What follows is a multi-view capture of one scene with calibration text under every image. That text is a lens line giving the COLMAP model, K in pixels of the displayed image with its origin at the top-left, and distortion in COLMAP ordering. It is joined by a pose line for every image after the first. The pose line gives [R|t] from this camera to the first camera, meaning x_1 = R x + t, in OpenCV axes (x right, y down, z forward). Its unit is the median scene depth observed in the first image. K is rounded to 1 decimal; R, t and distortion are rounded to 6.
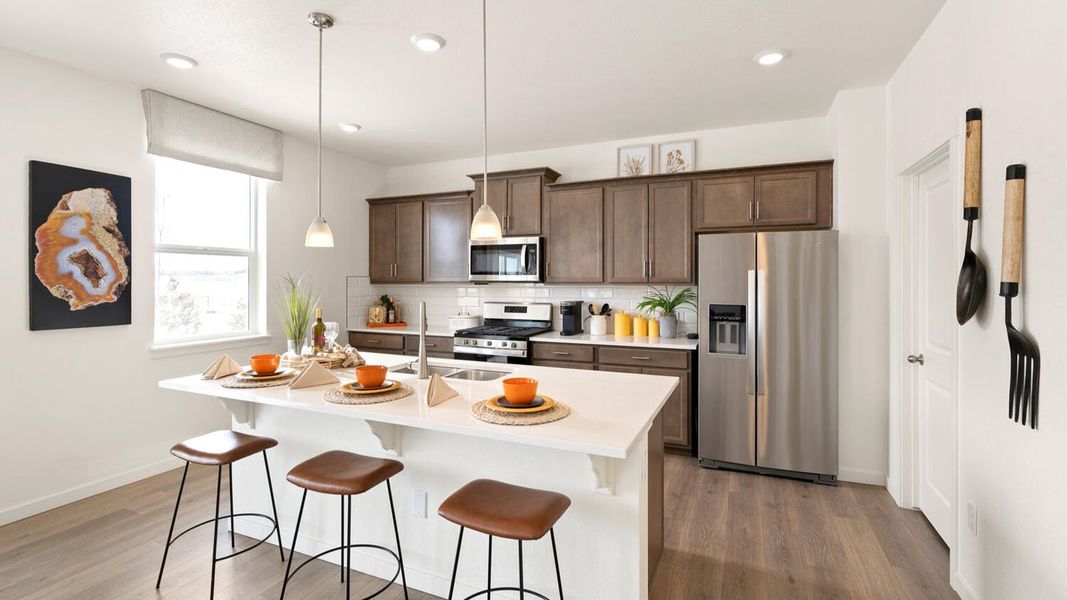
lens RADIAL K [[482.8, 0, 538.8], [0, 482.8, 280.2], [0, 0, 1]] dist [0.003330, 0.000894]
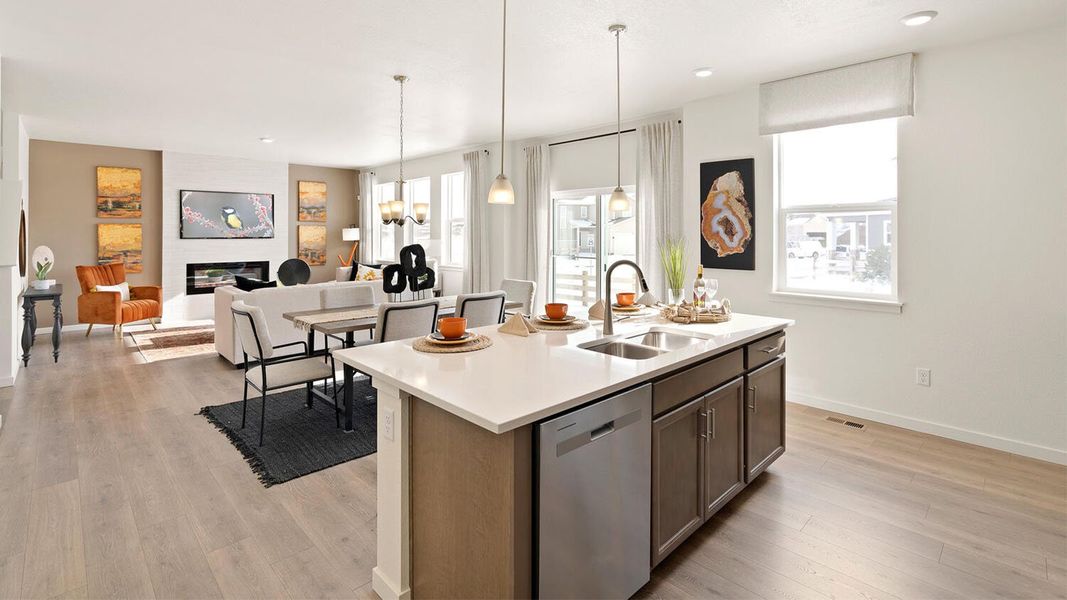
lens RADIAL K [[486.3, 0, 532.6], [0, 486.3, 240.9], [0, 0, 1]] dist [-0.000656, -0.000295]
pose [[-0.380484, 0.014154, -0.924679, 0.463347], [-0.000248, 0.999881, 0.015407, -0.006918], [0.924787, 0.006091, -0.380435, 0.741846]]
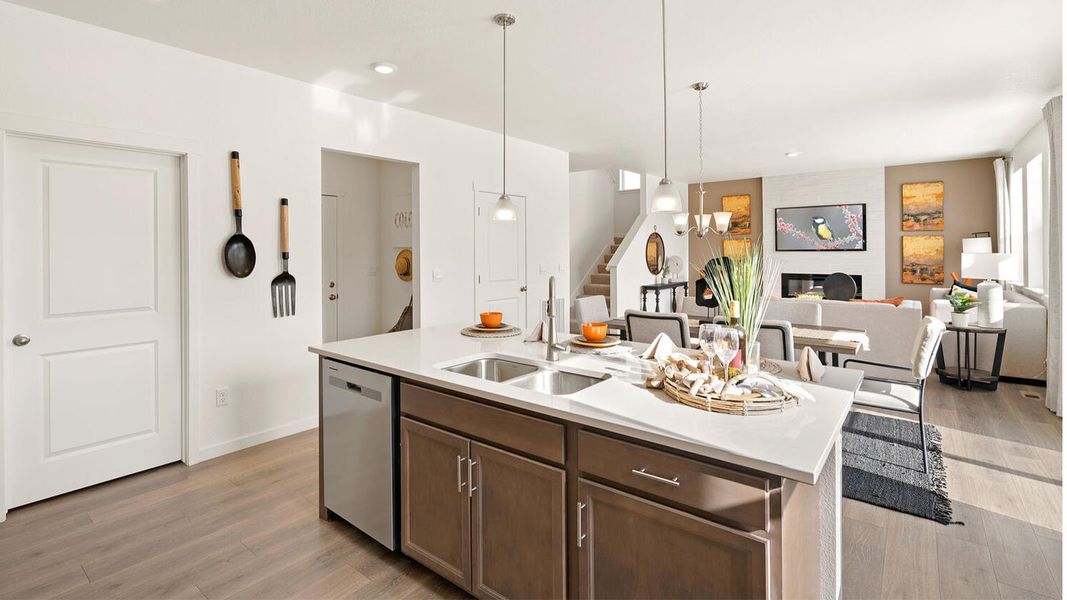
lens RADIAL K [[486.3, 0, 532.6], [0, 486.3, 240.9], [0, 0, 1]] dist [-0.000656, -0.000295]
pose [[-0.965309, 0.010976, 0.260880, -0.264651], [0.006748, 0.999831, -0.017096, -0.000898], [-0.261023, -0.014742, -0.965220, 1.119355]]
